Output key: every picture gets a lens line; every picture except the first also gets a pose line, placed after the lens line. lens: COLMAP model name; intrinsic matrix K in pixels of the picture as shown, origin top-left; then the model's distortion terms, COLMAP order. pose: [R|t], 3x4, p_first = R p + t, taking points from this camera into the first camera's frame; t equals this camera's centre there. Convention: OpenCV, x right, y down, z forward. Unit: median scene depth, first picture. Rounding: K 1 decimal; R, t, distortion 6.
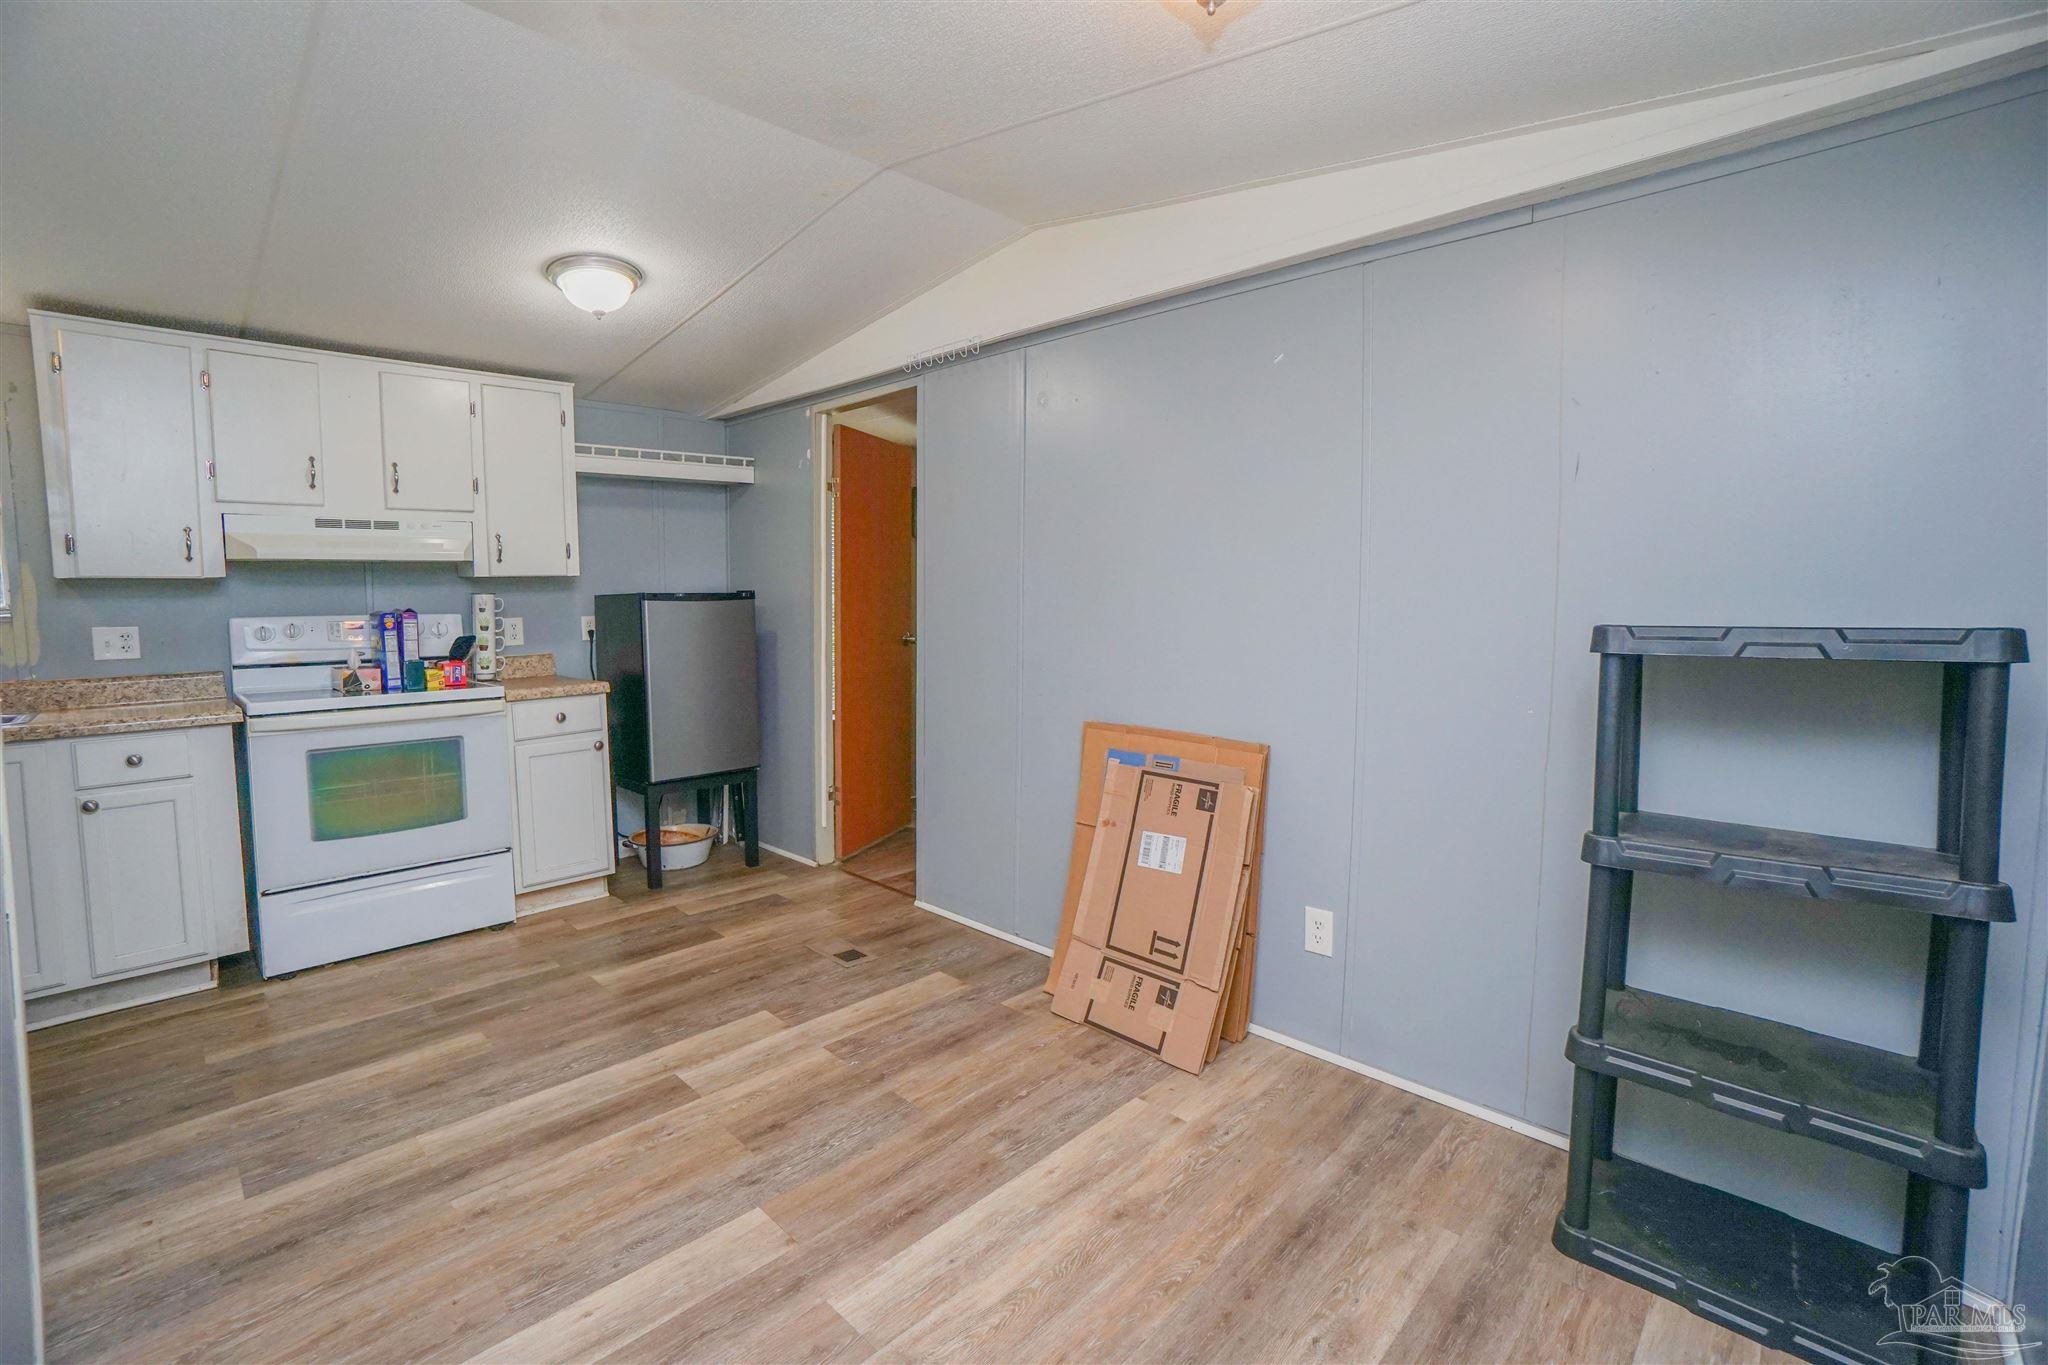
lens RADIAL K [[901.1, 0, 1021.9], [0, 901.1, 658.5], [0, 0, 1]] dist [-0.057678, 0.020068]
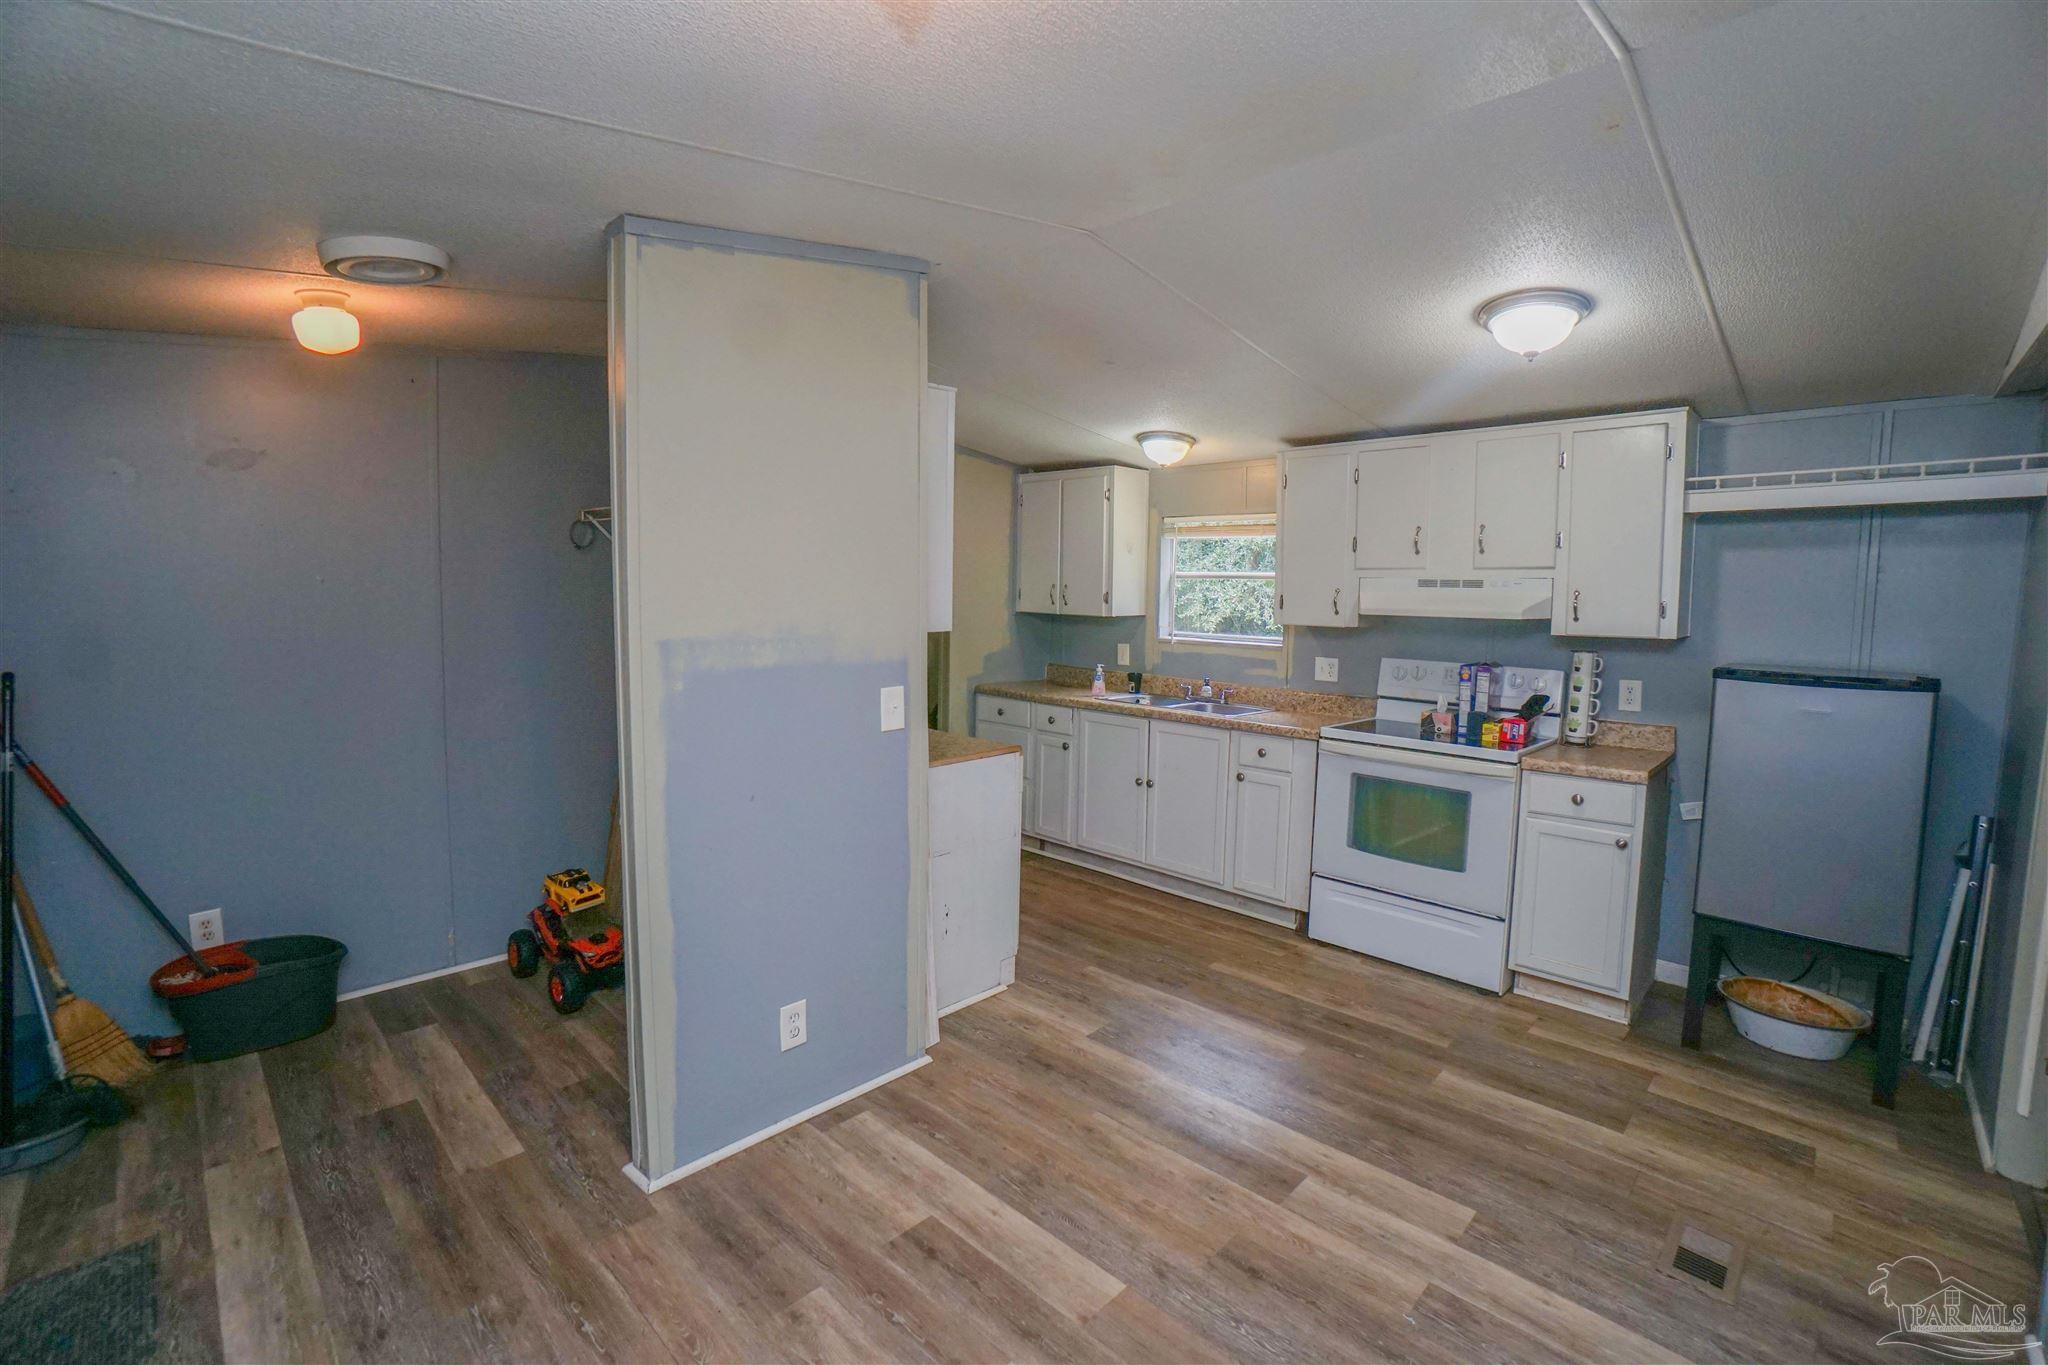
lens RADIAL K [[909.0, 0, 1005.8], [0, 909.0, 654.7], [0, 0, 1]] dist [-0.054233, 0.020274]
pose [[-0.006140, 0.080006, -0.996775, 0.434120], [-0.090504, 0.992659, 0.080233, -0.116984], [0.995877, 0.090705, 0.001146, 0.502351]]
